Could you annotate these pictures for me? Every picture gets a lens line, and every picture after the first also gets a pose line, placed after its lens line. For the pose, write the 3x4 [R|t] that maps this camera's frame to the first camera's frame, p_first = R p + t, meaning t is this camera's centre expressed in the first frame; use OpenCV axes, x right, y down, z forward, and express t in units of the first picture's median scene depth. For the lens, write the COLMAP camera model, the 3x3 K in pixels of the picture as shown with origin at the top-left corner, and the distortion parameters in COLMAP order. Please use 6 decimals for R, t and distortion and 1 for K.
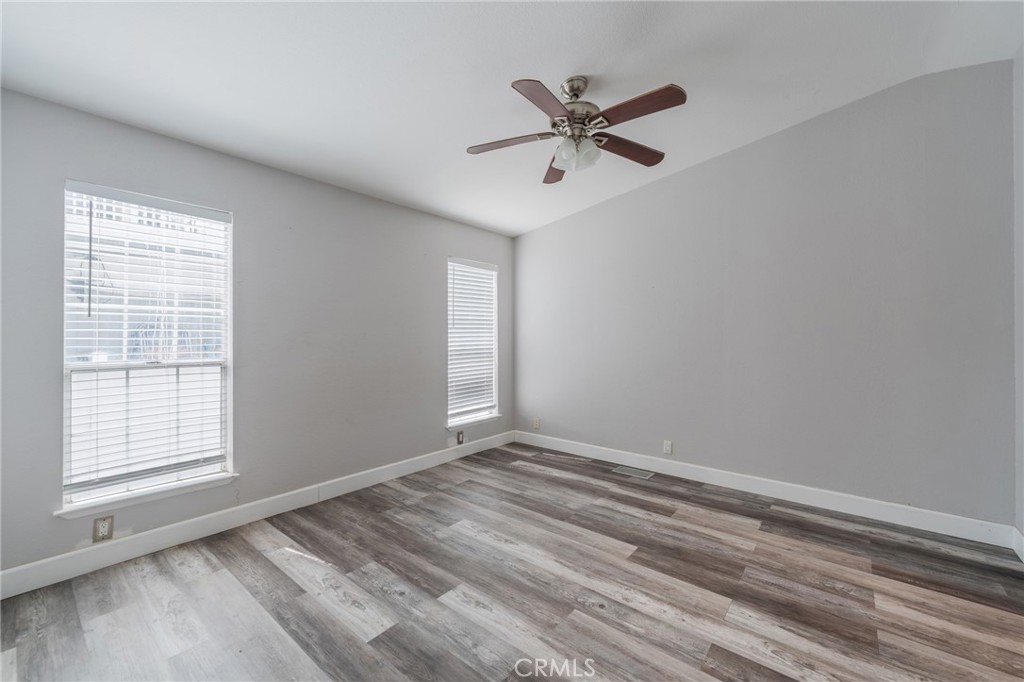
lens RADIAL K [[413.2, 0, 512.0], [0, 413.2, 335.3], [0, 0, 1]] dist [0.000890, -0.000274]
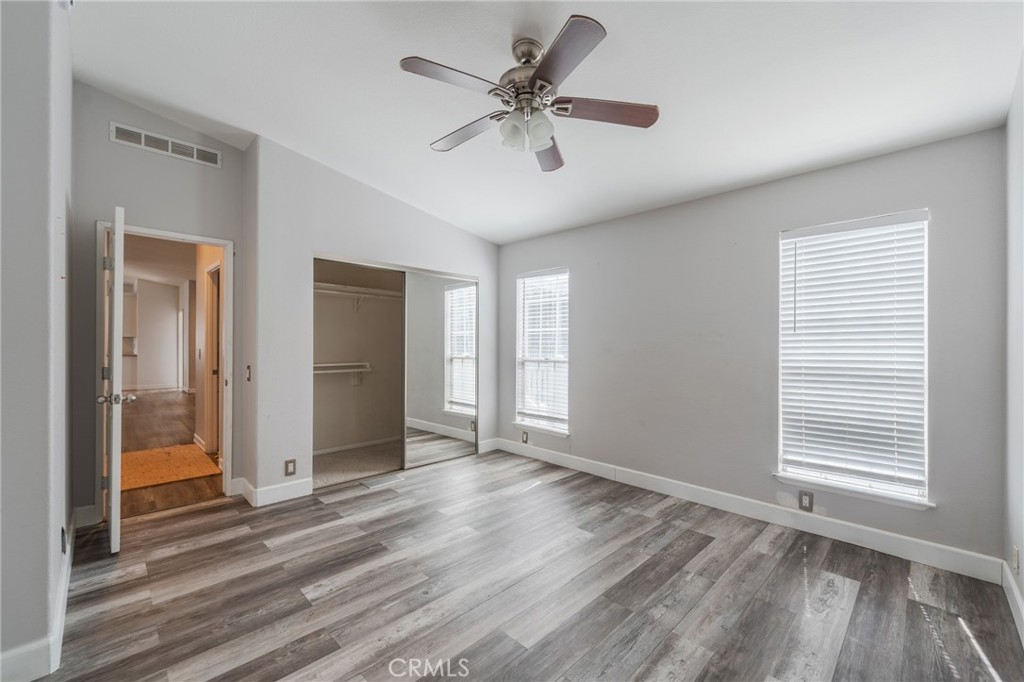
lens RADIAL K [[413.2, 0, 511.7], [0, 413.2, 344.3], [0, 0, 1]] dist [0.000890, -0.000274]
pose [[-0.097488, -0.003944, -0.995229, 0.783889], [-0.006240, 0.999975, -0.003352, 0.006258], [0.995217, 0.005884, -0.097510, 0.817445]]
